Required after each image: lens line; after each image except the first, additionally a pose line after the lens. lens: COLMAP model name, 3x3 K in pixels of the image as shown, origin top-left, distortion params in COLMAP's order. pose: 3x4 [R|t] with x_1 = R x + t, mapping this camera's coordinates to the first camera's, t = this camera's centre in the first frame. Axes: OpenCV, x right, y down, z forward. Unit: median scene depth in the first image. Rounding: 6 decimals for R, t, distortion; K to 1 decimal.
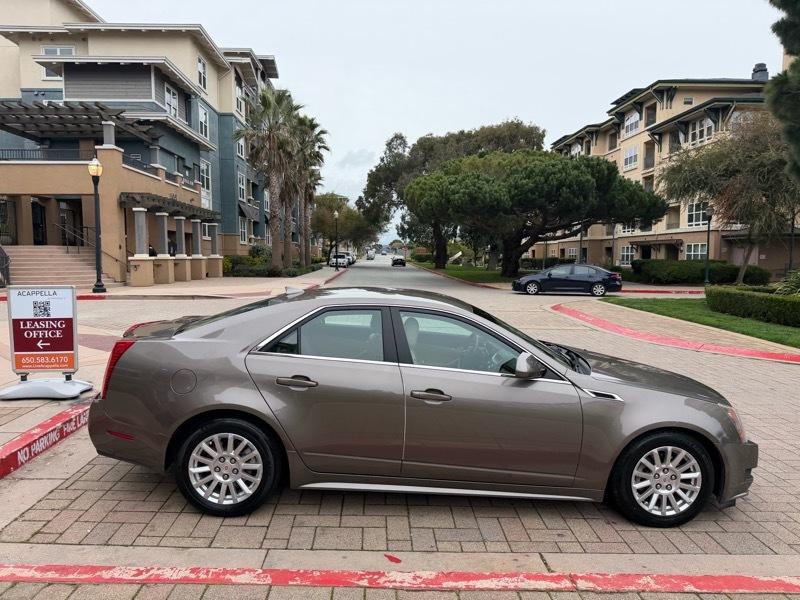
lens RADIAL K [[558.4, 0, 399.2], [0, 558.4, 312.0], [0, 0, 1]] dist [0.055531, -0.075584]
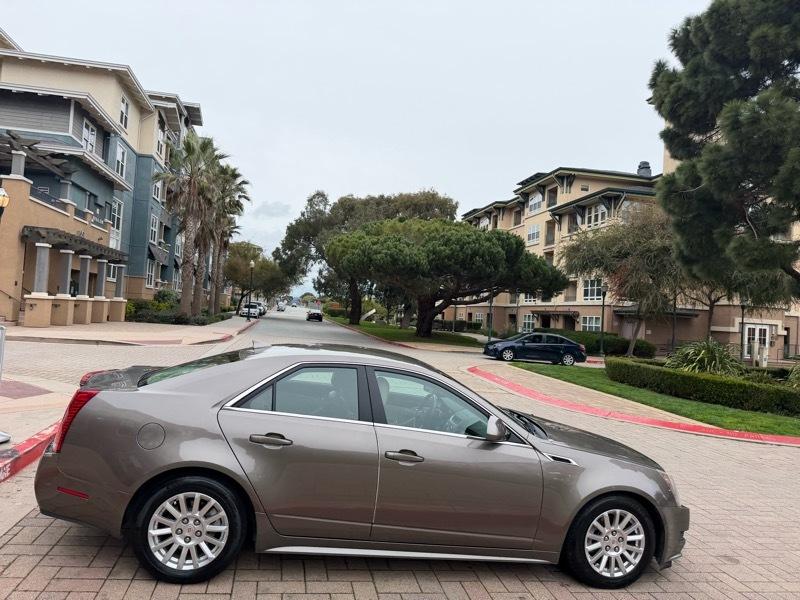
lens RADIAL K [[558.4, 0, 398.6], [0, 558.4, 307.4], [0, 0, 1]] dist [0.055531, -0.075584]
pose [[0.985588, 0.063020, 0.156987, -0.016435], [-0.045620, 0.992652, -0.112077, -0.000737], [-0.162896, 0.103300, 0.981221, -0.003914]]
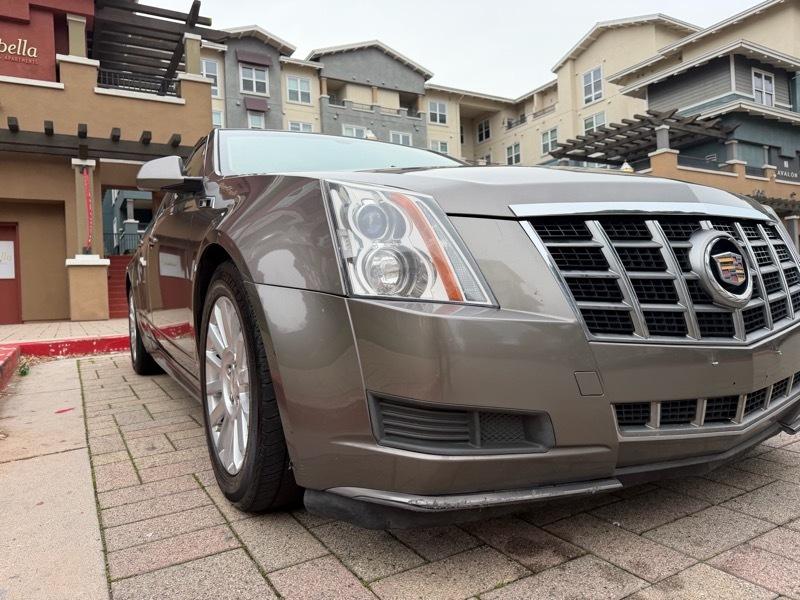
lens RADIAL K [[558.4, 0, 390.1], [0, 558.4, 308.7], [0, 0, 1]] dist [0.055531, -0.075584]
pose [[0.458450, -0.012784, -0.888628, 0.114549], [-0.044552, 0.998309, -0.037347, 0.032512], [0.887603, 0.056712, 0.457105, 0.117072]]
